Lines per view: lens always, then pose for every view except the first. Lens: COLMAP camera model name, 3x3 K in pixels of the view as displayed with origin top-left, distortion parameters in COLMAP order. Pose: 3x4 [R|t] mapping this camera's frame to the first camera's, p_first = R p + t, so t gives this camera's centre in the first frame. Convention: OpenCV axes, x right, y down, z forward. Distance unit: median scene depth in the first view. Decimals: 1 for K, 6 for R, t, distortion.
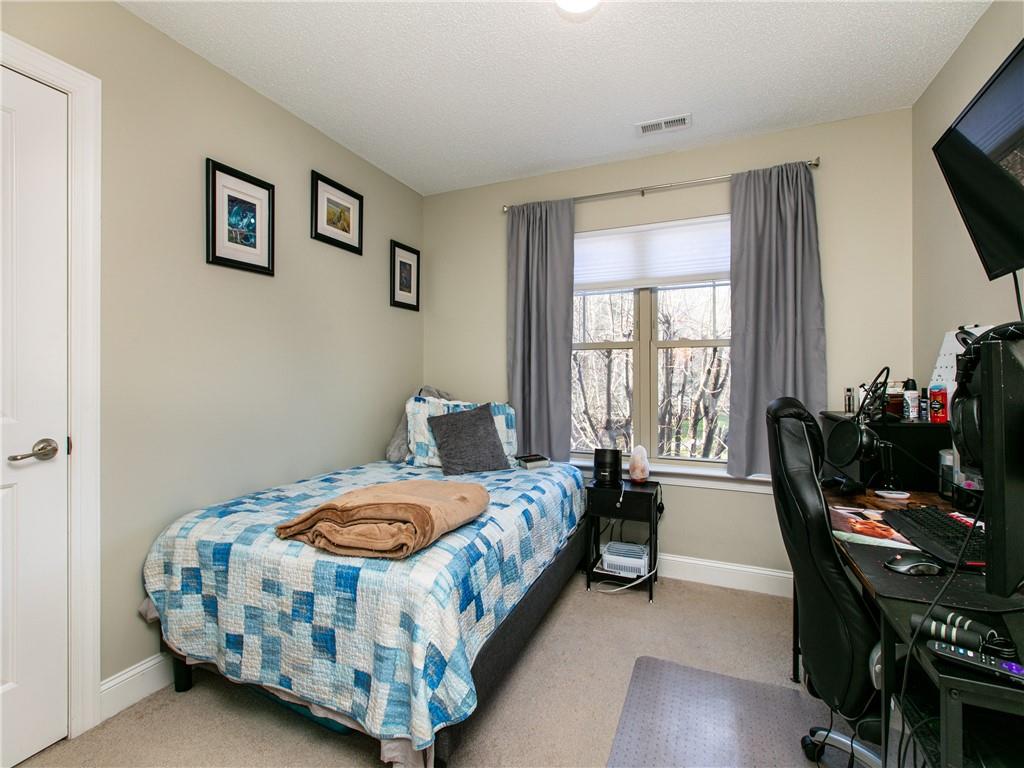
lens RADIAL K [[463.5, 0, 517.0], [0, 463.5, 369.2], [0, 0, 1]] dist [0.000162, 0.000340]
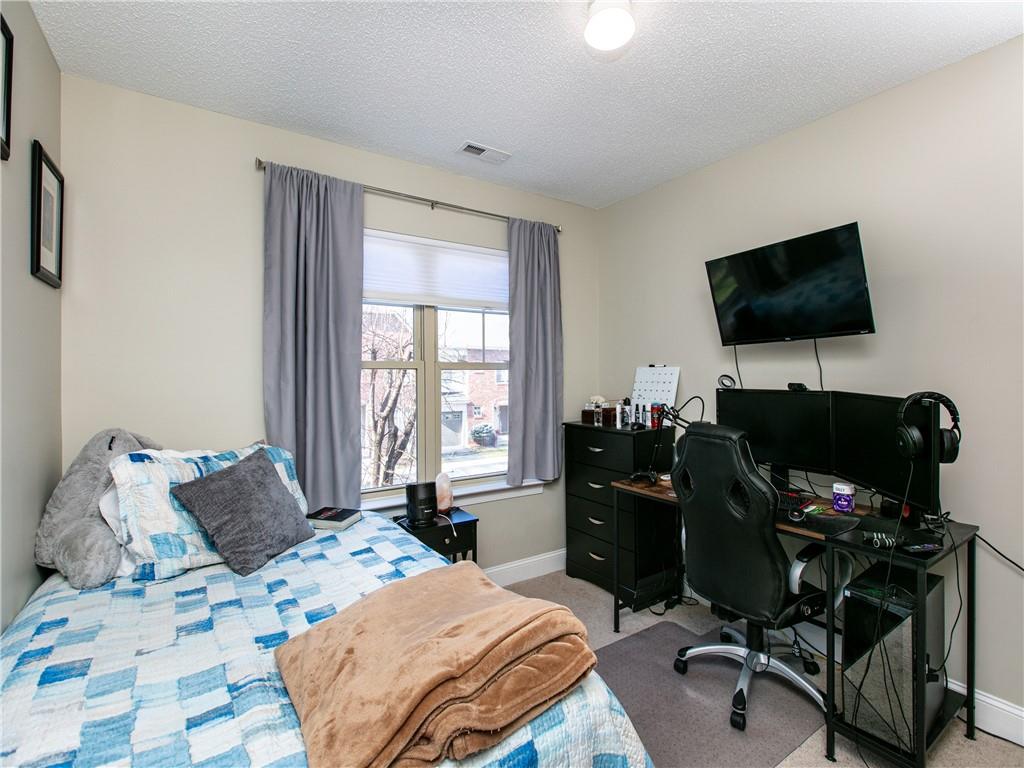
lens RADIAL K [[473.4, 0, 516.2], [0, 473.4, 372.2], [0, 0, 1]] dist [-0.000452, 0.000402]
pose [[0.555959, 0.004000, 0.831200, -0.438490], [-0.009422, 0.999955, 0.001490, -0.042570], [-0.831156, -0.008660, 0.555972, 0.317500]]
